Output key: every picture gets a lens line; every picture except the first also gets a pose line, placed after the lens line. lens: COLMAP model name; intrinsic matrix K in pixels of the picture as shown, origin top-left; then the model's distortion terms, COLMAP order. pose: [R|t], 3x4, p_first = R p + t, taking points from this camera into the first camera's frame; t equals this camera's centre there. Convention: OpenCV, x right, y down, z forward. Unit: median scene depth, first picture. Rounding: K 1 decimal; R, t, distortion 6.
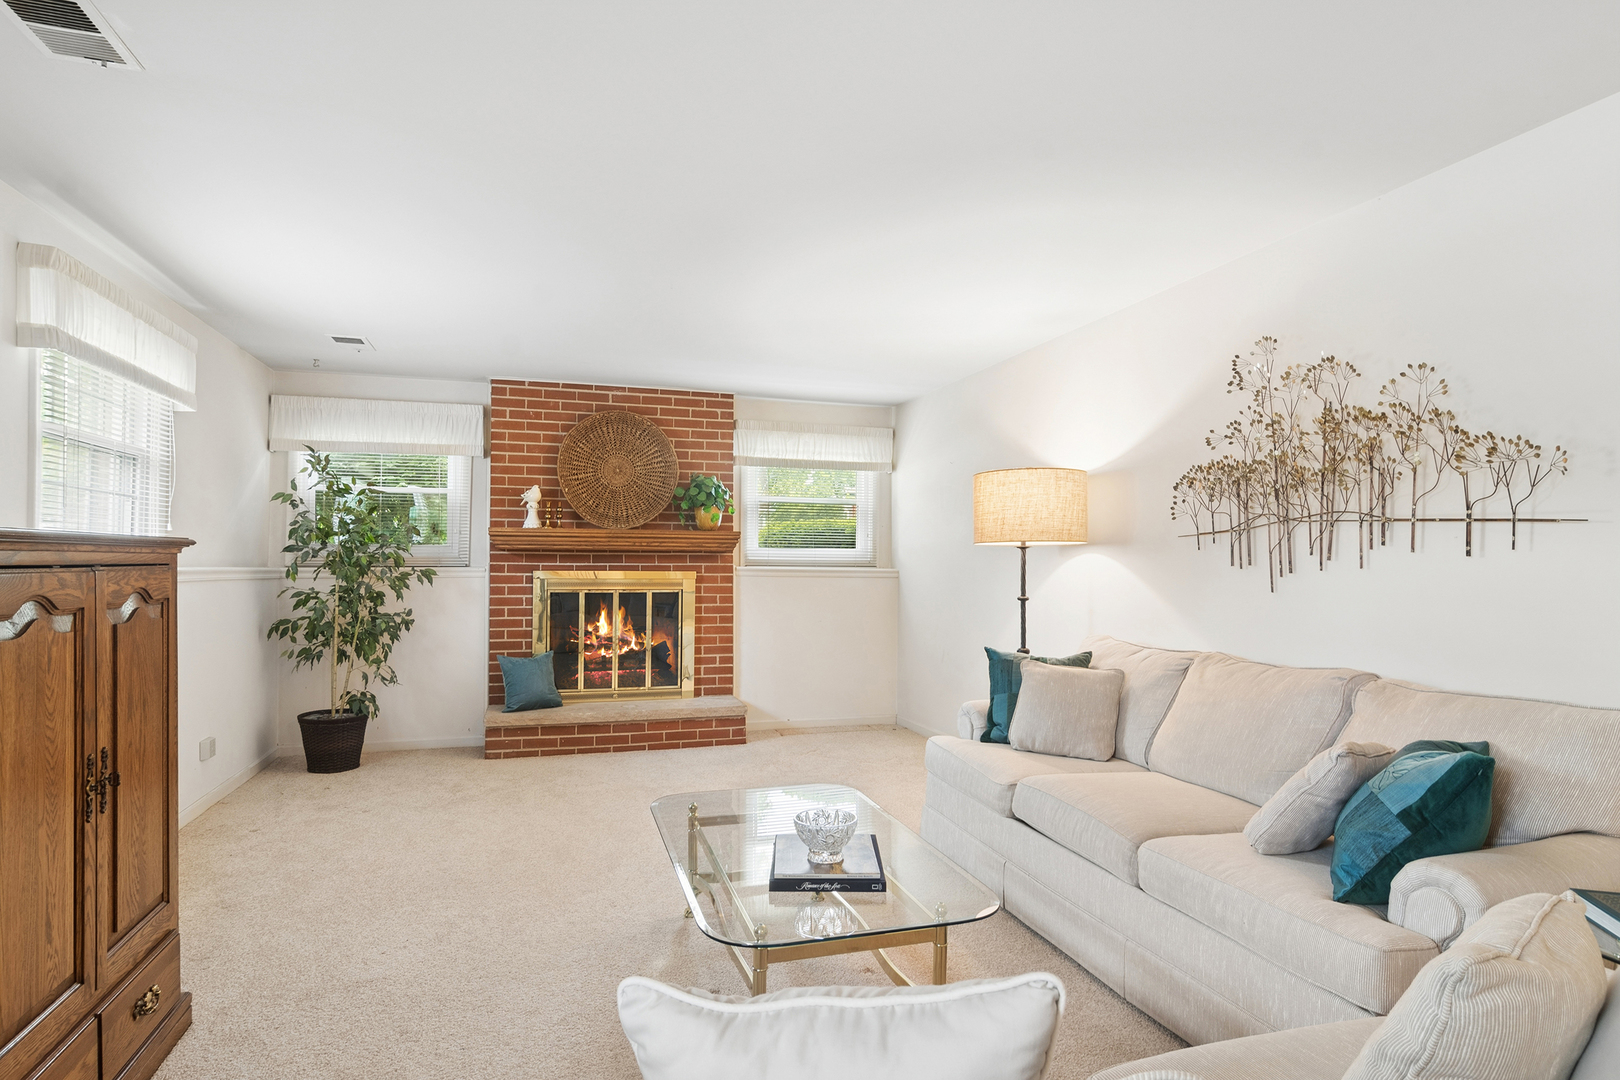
lens RADIAL K [[872.6, 0, 807.6], [0, 872.6, 553.4], [0, 0, 1]] dist [0.001442, -0.000211]
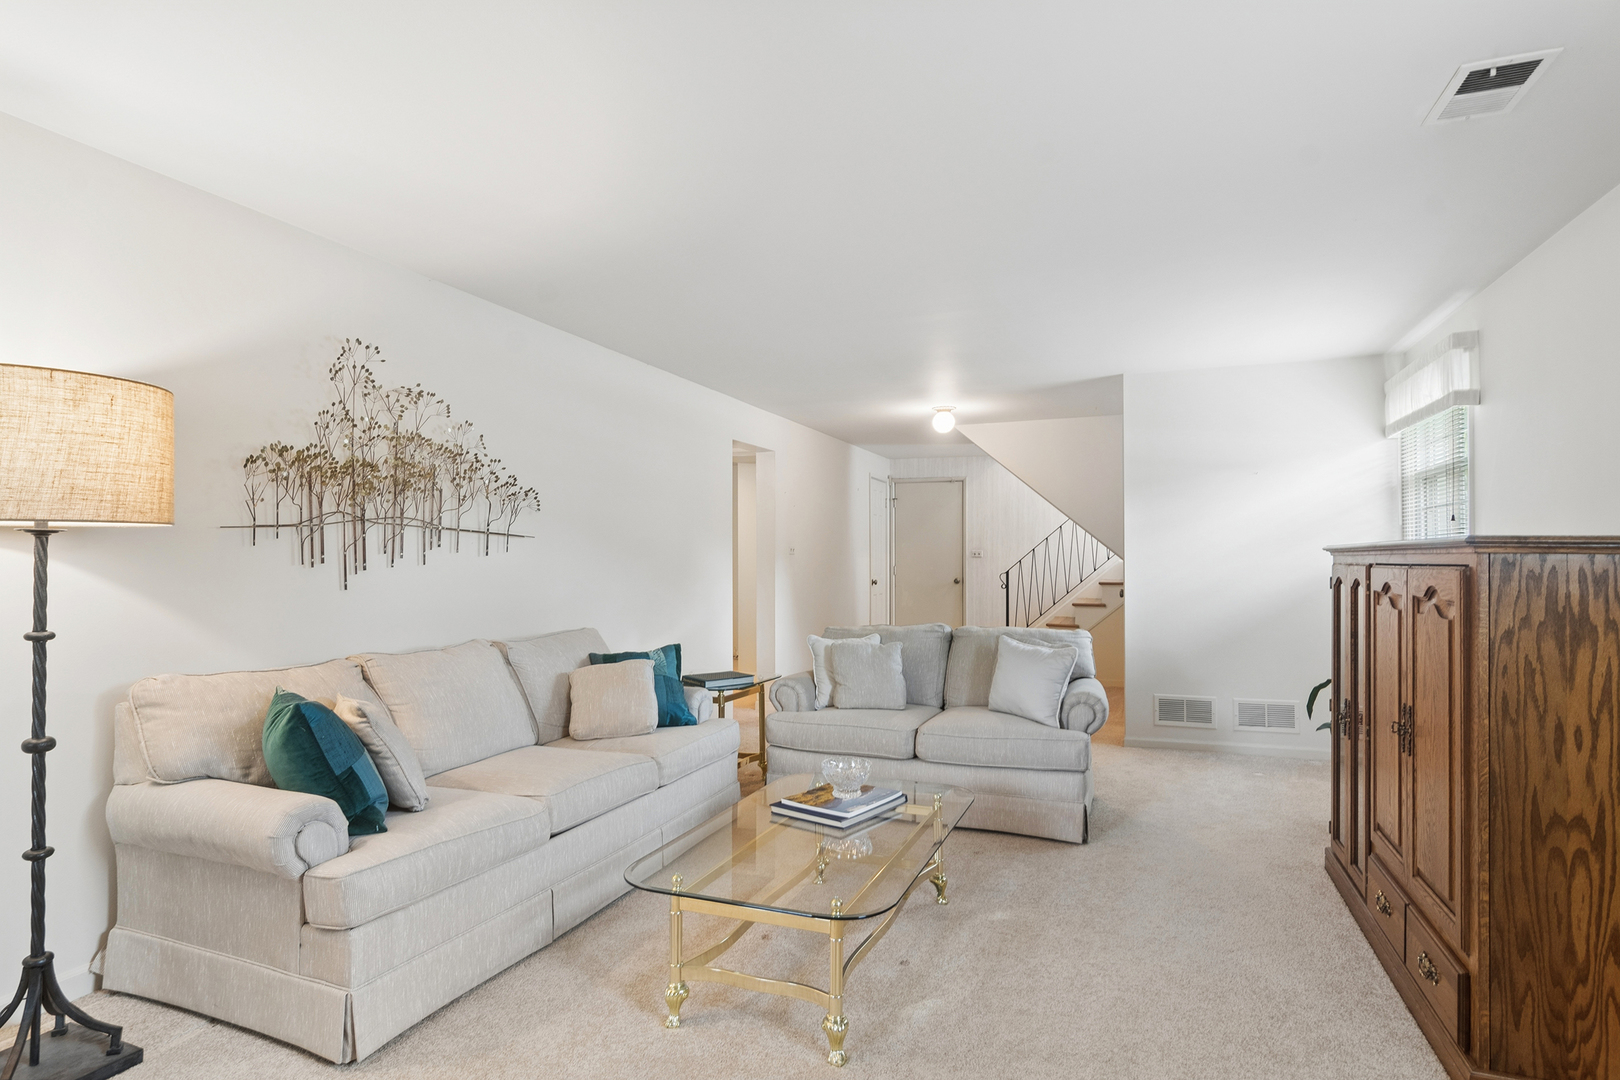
lens RADIAL K [[872.6, 0, 804.4], [0, 872.6, 548.0], [0, 0, 1]] dist [0.001442, -0.000211]
pose [[-0.785195, 0.005983, 0.619219, -0.527020], [-0.006832, 0.999809, -0.018324, 0.011232], [-0.619210, -0.018618, -0.785004, 1.503593]]
